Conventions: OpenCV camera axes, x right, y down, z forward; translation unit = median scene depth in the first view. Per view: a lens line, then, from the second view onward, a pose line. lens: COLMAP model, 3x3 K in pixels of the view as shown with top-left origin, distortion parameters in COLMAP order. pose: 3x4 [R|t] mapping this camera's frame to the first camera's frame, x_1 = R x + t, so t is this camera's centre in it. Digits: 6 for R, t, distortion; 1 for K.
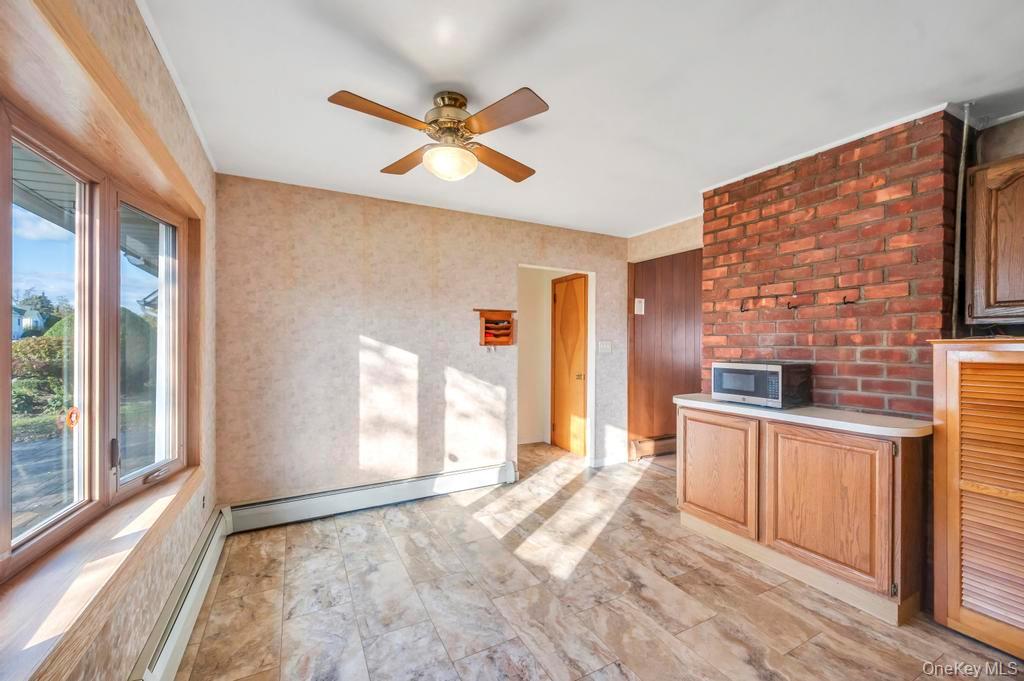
lens RADIAL K [[409.2, 0, 513.2], [0, 409.2, 347.1], [0, 0, 1]] dist [-0.000218, -0.000880]
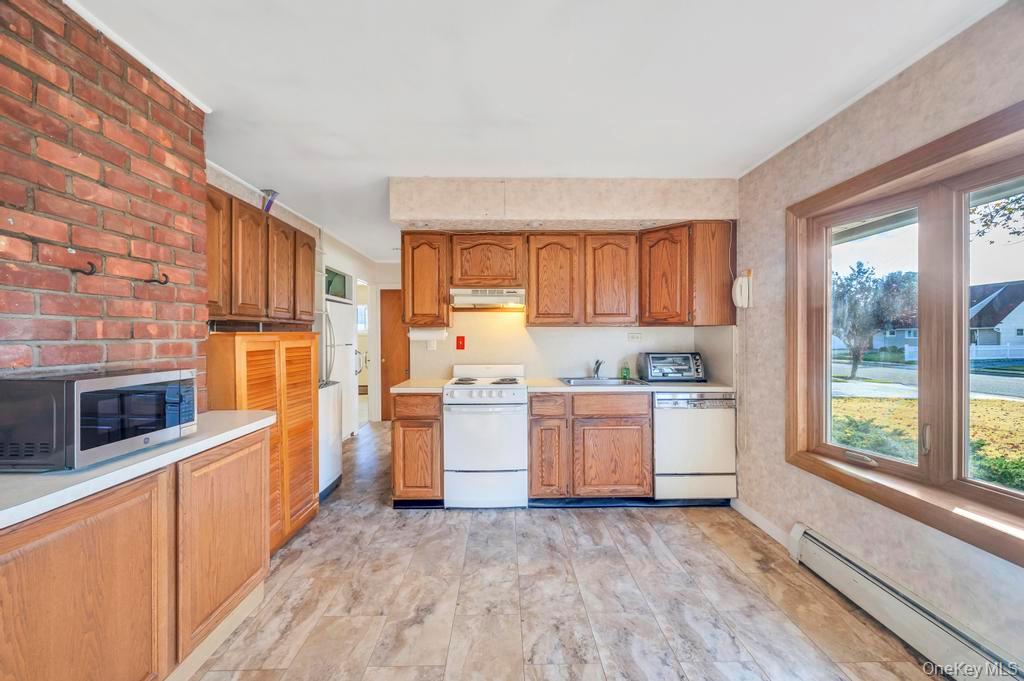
lens RADIAL K [[409.2, 0, 509.9], [0, 409.2, 336.3], [0, 0, 1]] dist [-0.000218, -0.000880]
pose [[-0.890032, -0.002145, 0.455893, -0.091134], [0.002229, 0.999956, 0.009058, -0.011178], [-0.455893, 0.009079, -0.889988, 1.167096]]
